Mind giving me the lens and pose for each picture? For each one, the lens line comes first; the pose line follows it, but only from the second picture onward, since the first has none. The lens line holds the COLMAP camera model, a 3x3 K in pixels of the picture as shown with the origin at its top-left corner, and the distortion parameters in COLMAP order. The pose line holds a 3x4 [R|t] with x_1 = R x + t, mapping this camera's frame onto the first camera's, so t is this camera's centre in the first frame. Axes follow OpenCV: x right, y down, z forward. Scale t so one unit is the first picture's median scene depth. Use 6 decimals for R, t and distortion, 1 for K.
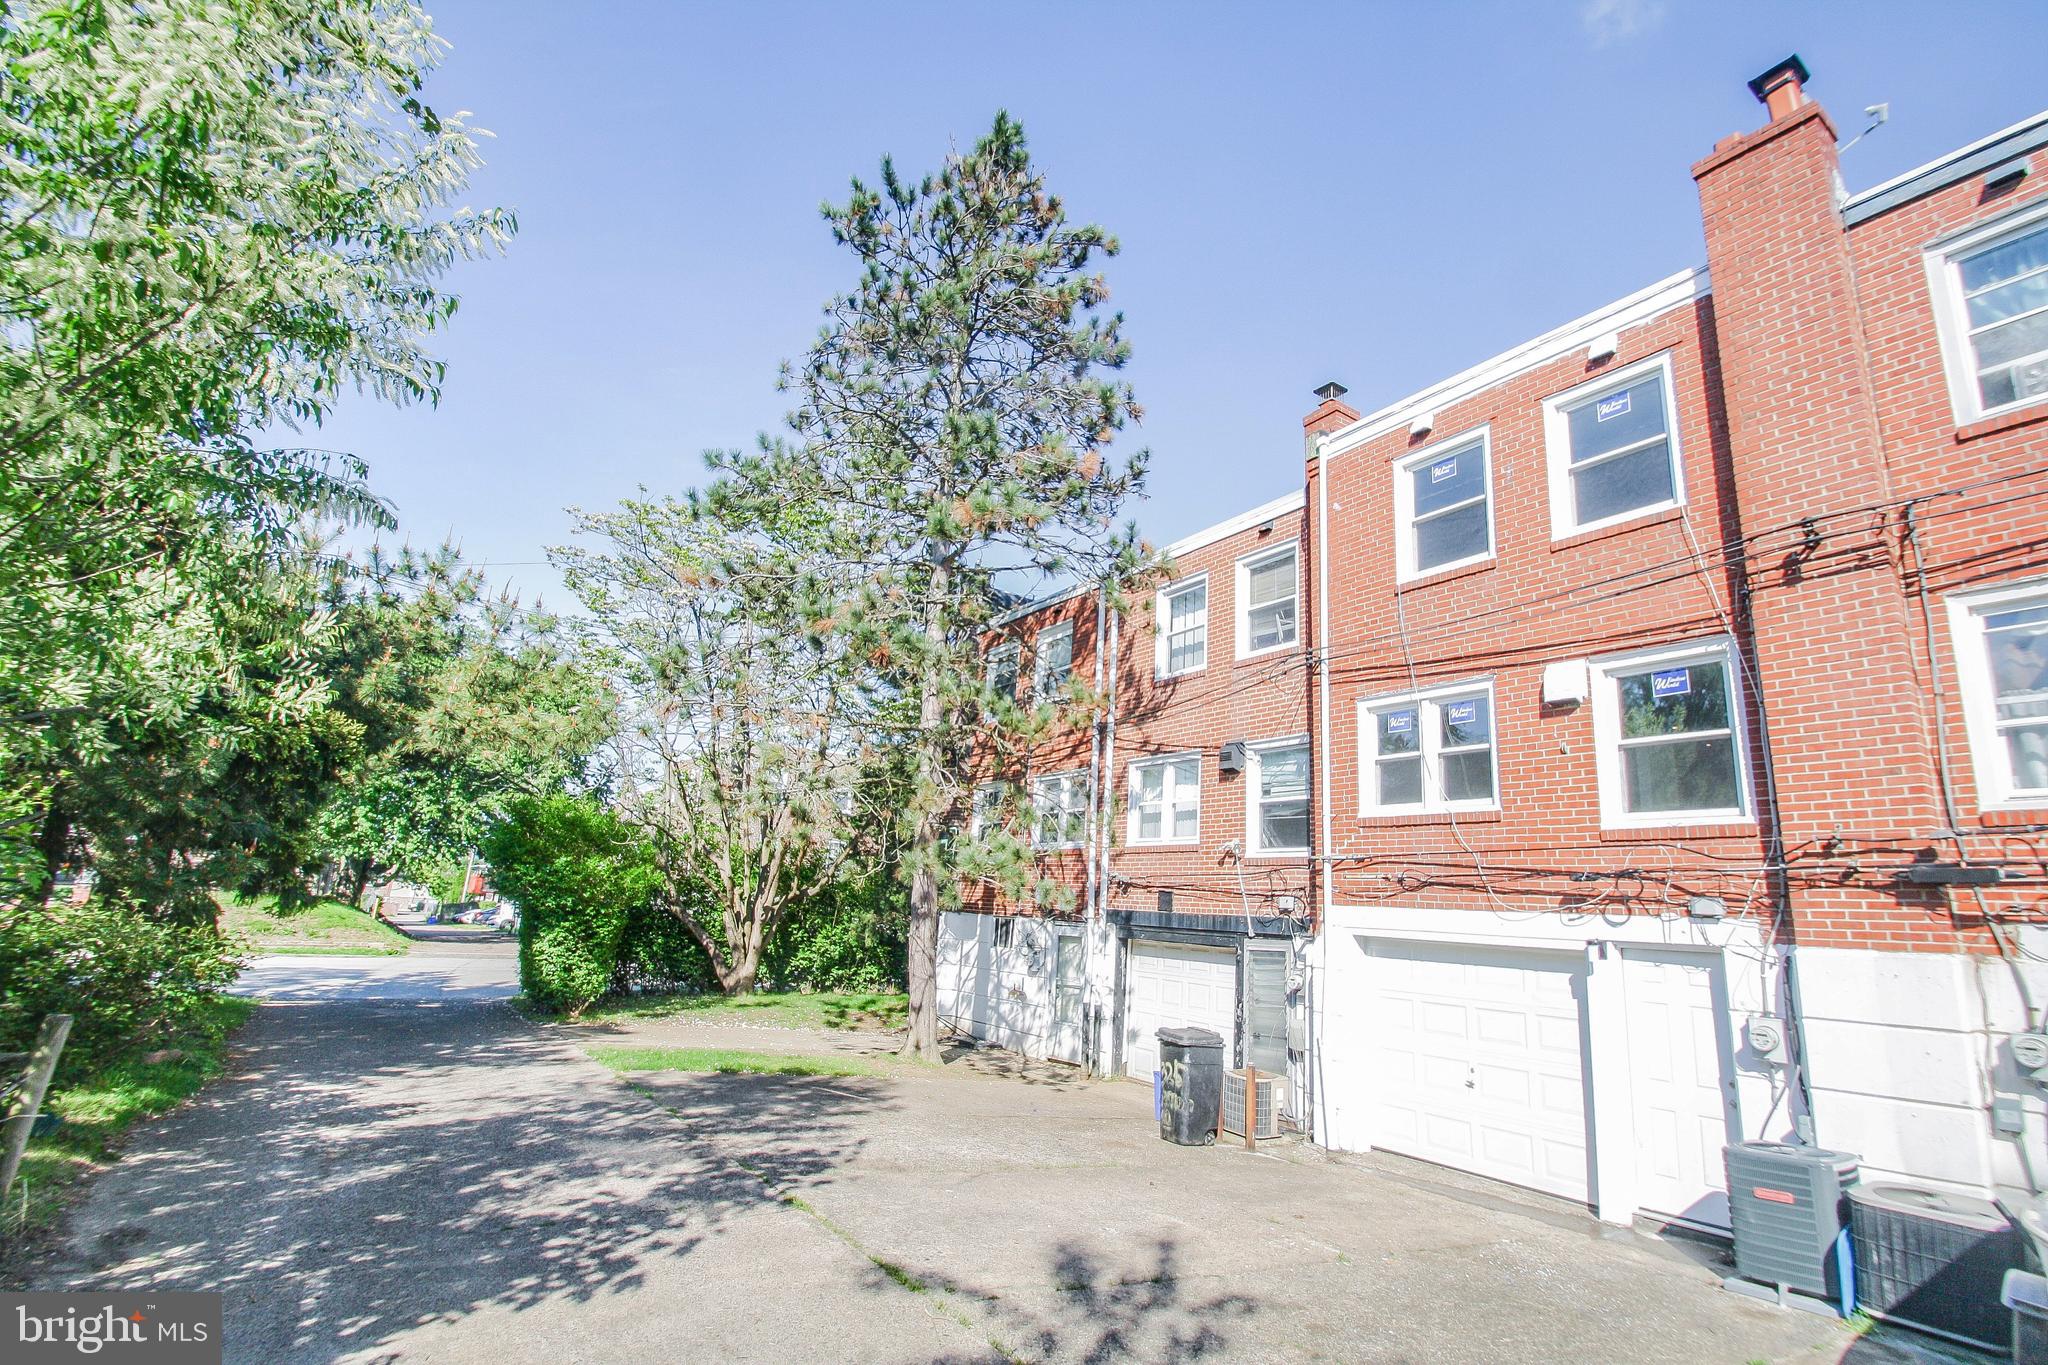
lens RADIAL K [[963.1, 0, 1030.8], [0, 963.1, 702.9], [0, 0, 1]] dist [0.002578, -0.009171]
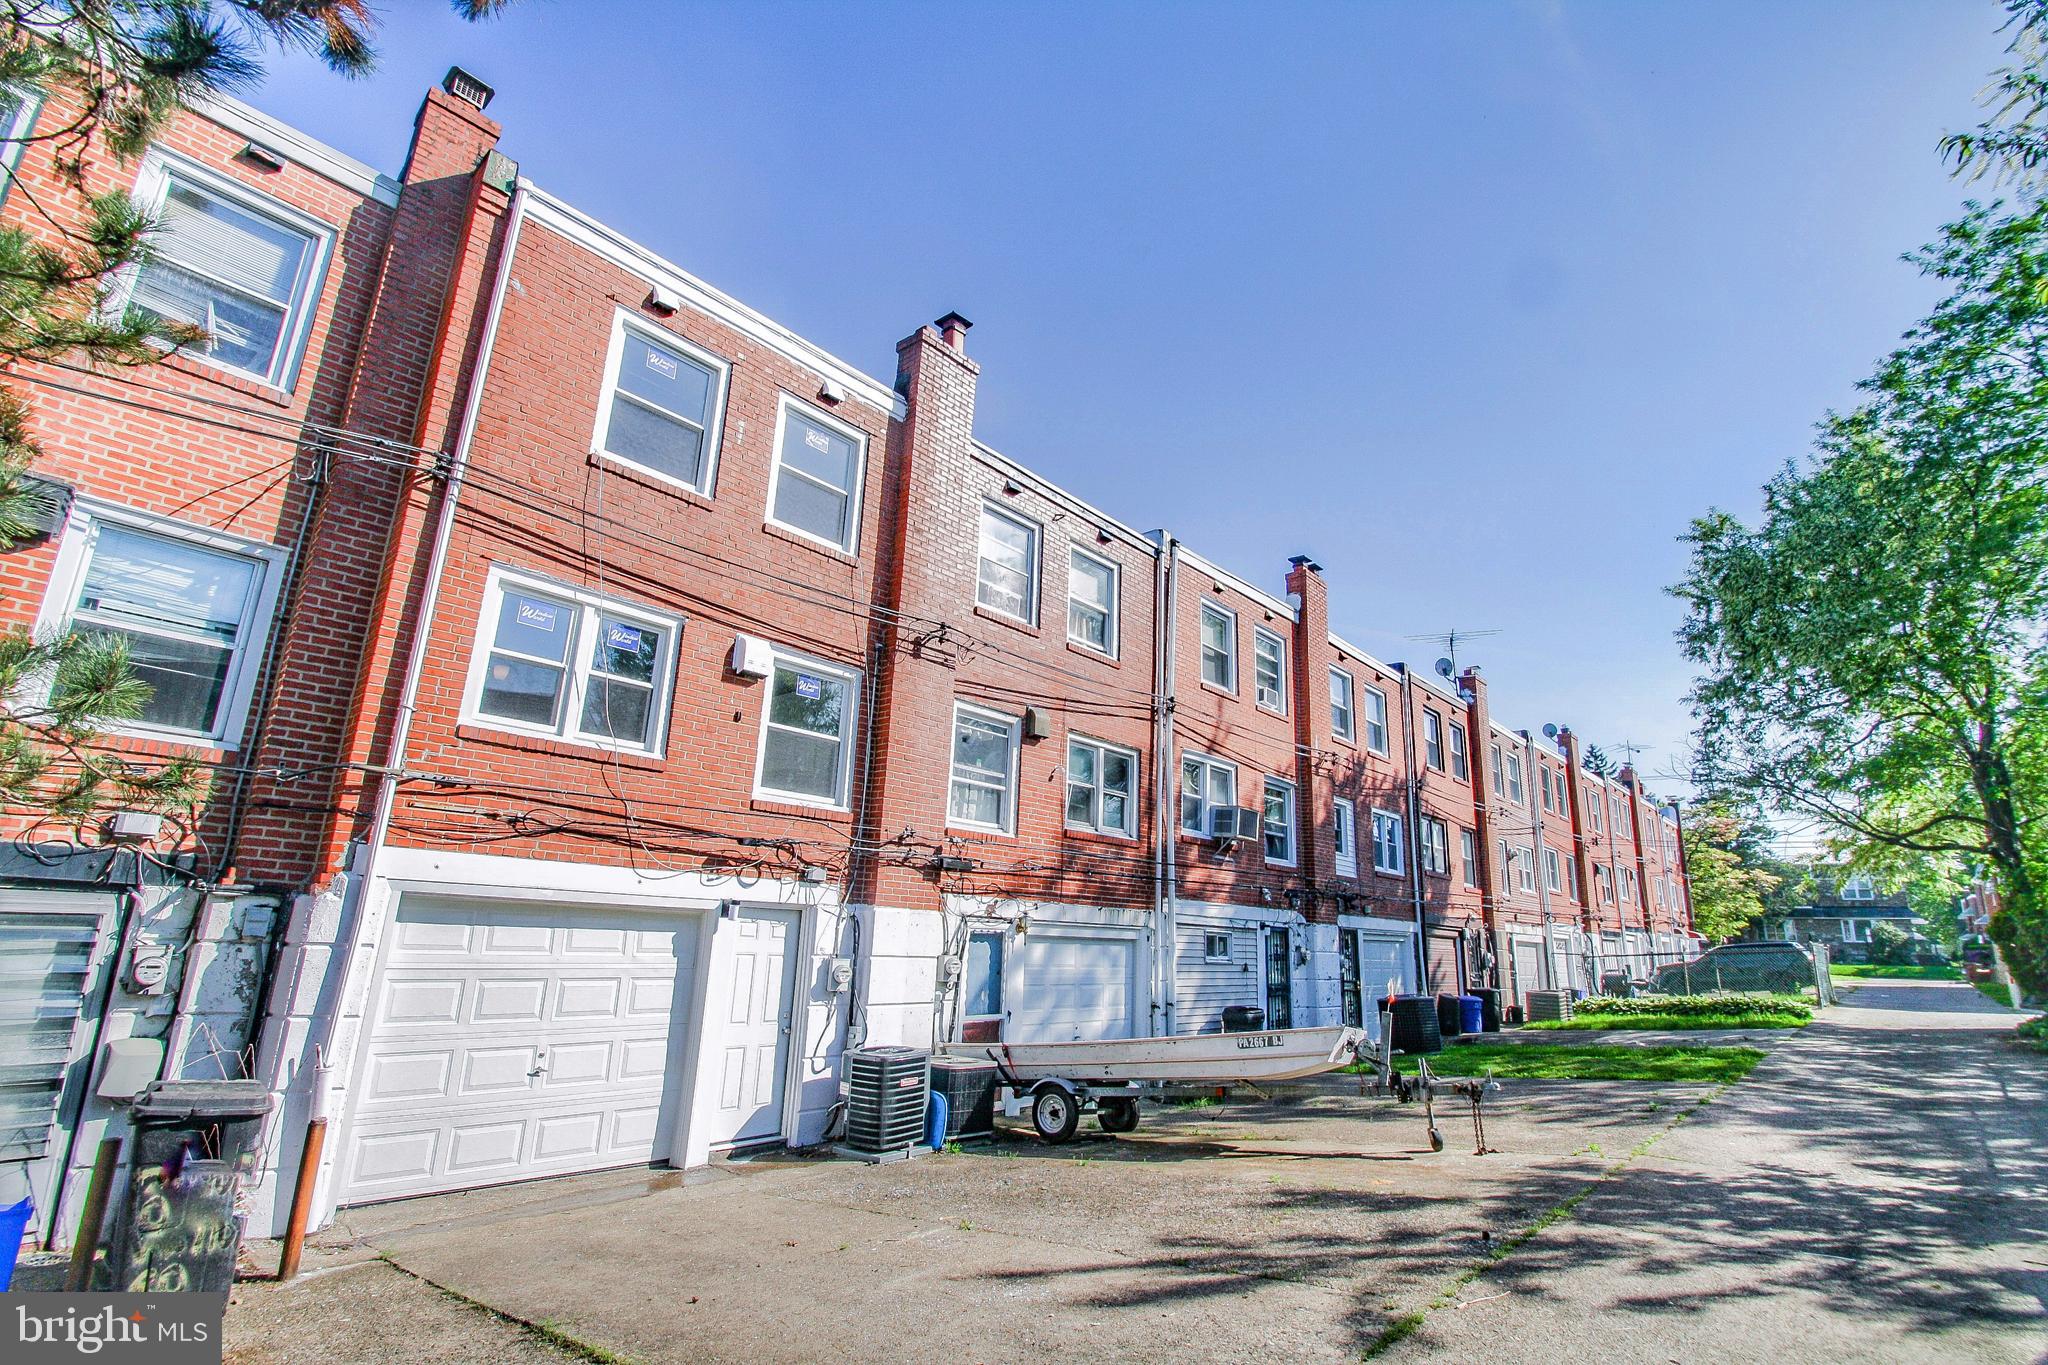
lens RADIAL K [[963.1, 0, 1030.8], [0, 963.1, 702.9], [0, 0, 1]] dist [0.002578, -0.009171]
pose [[-0.250684, 0.163211, 0.954212, -0.522680], [-0.261636, 0.937581, -0.229101, 0.190116], [-0.932043, -0.307089, -0.192335, 0.918071]]
